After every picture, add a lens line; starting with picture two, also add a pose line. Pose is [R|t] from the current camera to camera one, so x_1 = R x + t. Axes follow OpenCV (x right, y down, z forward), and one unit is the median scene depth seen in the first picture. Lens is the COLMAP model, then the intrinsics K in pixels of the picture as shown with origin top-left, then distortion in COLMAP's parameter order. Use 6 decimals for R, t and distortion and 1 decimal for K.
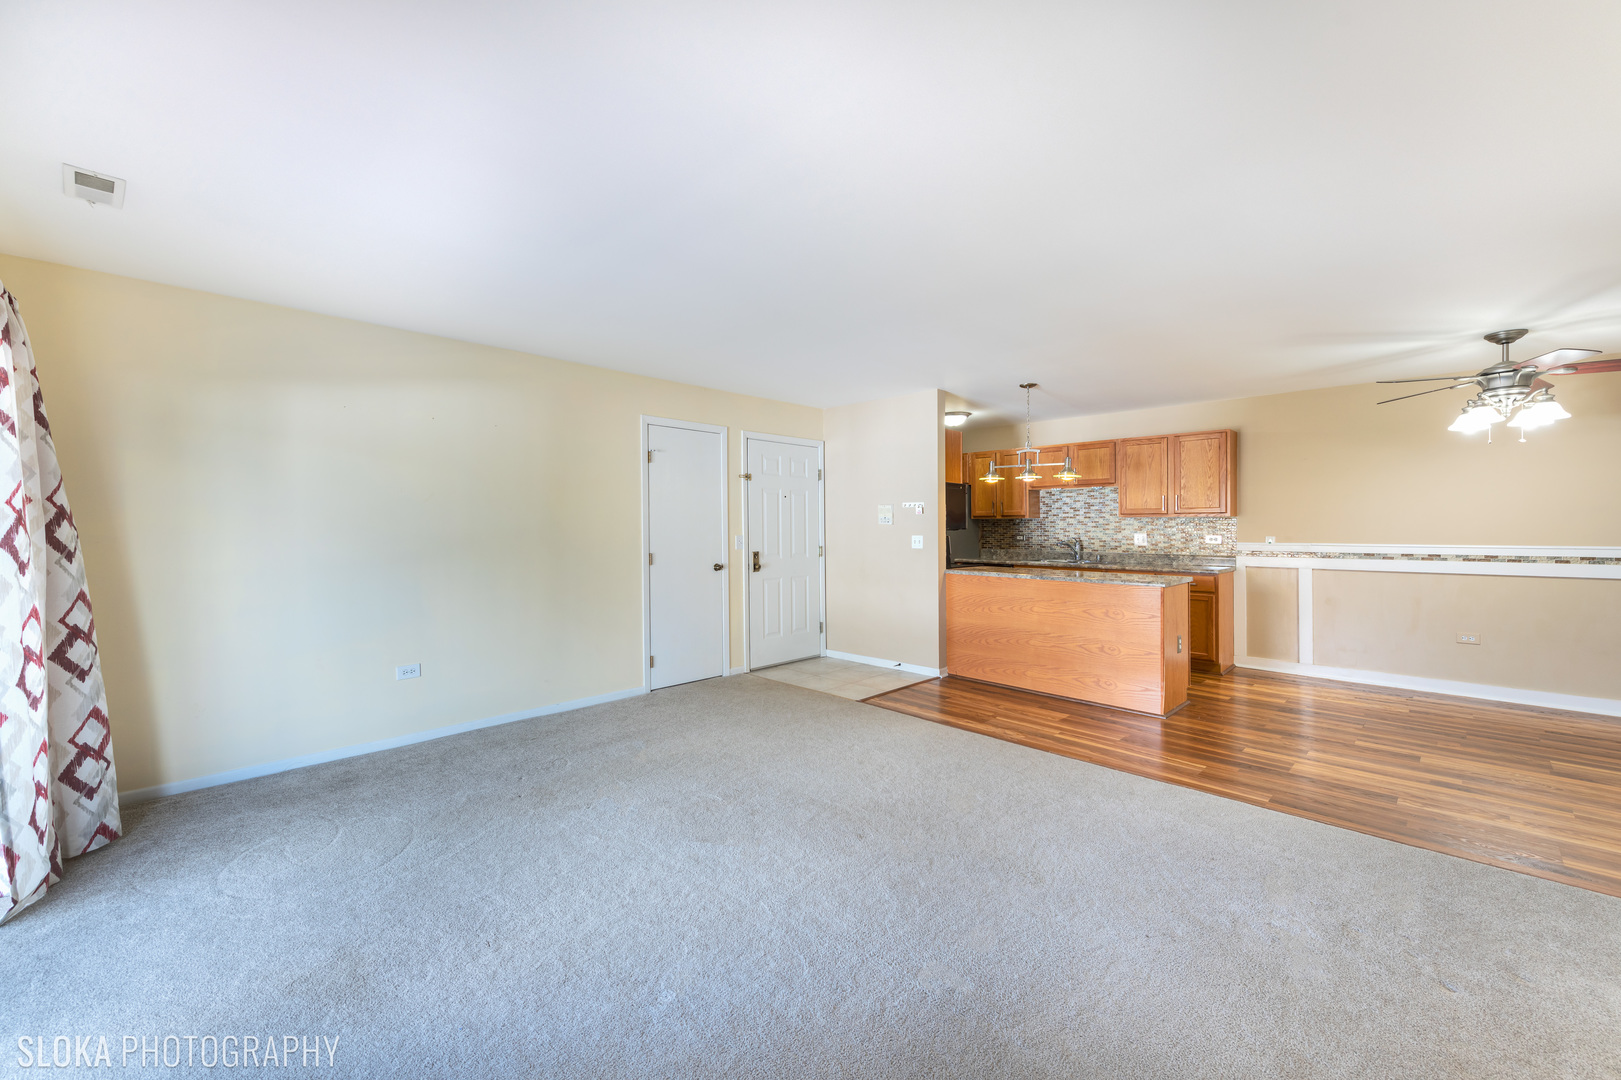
lens RADIAL K [[641.9, 0, 788.2], [0, 641.9, 546.9], [0, 0, 1]] dist [0.010794, -0.001330]
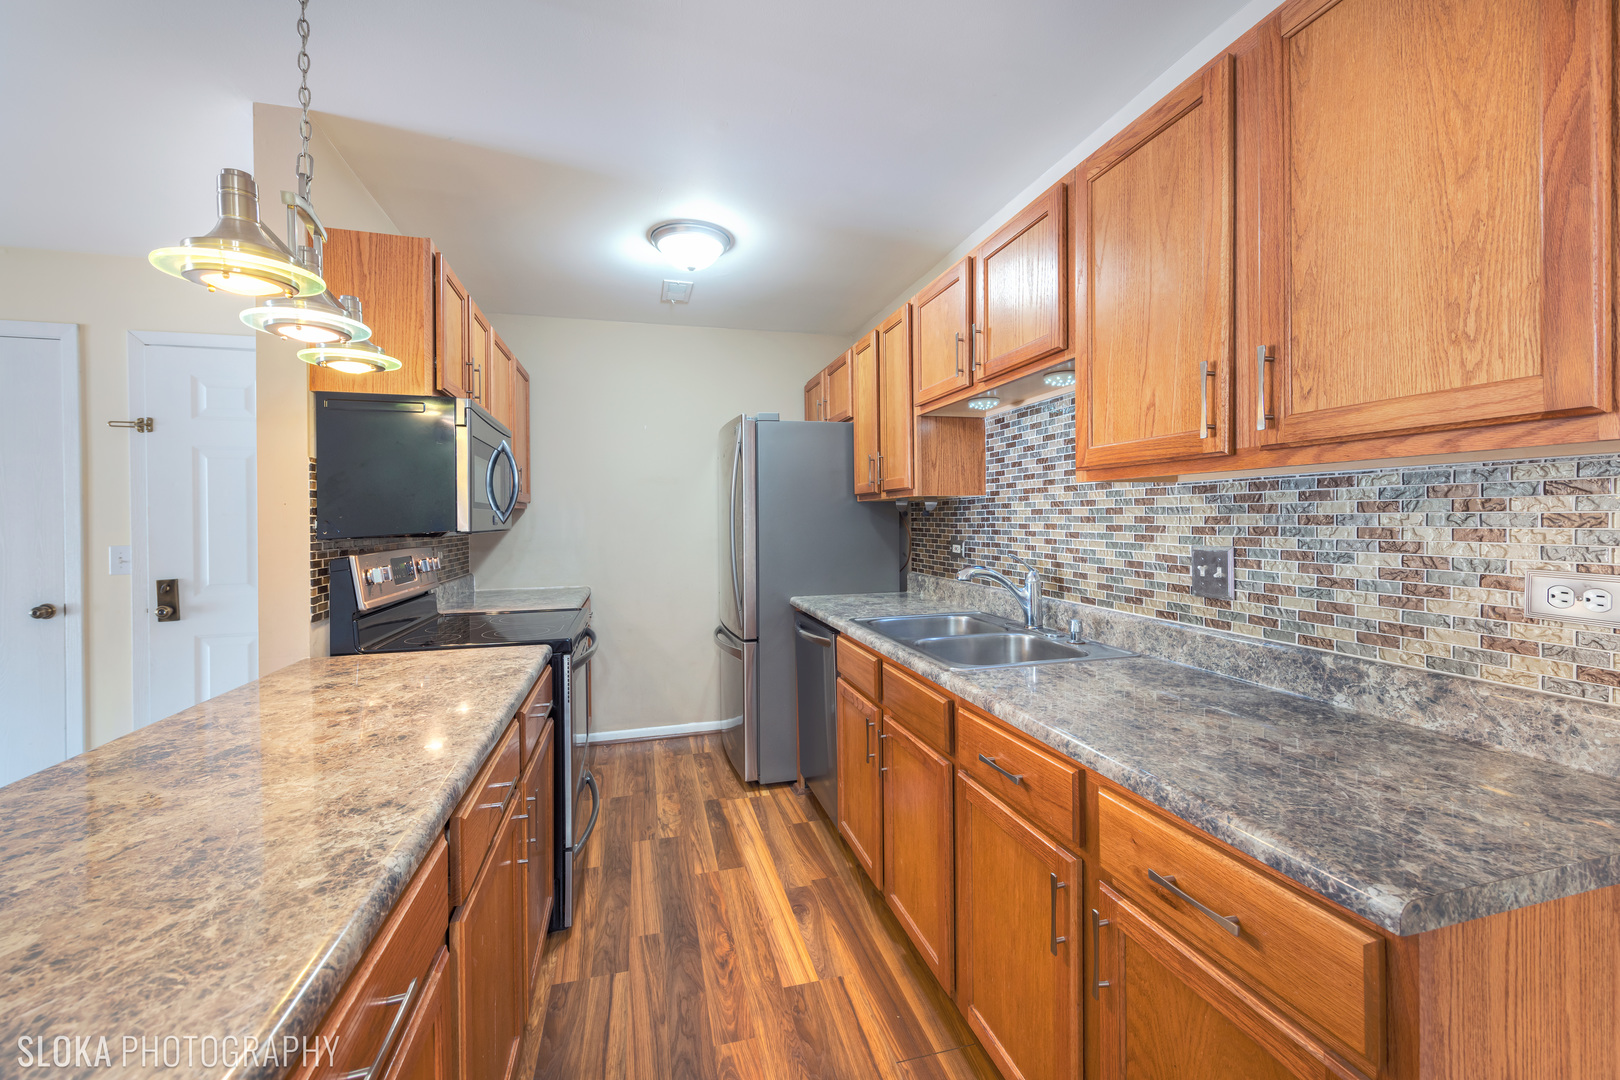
lens RADIAL K [[641.5, 0, 812.3], [0, 641.5, 527.1], [0, 0, 1]] dist [0.010794, -0.001330]
pose [[0.862818, -0.002218, -0.505509, 0.631270], [-0.007376, 0.999829, -0.016977, -0.027035], [0.505460, 0.018377, 0.862654, 0.839663]]
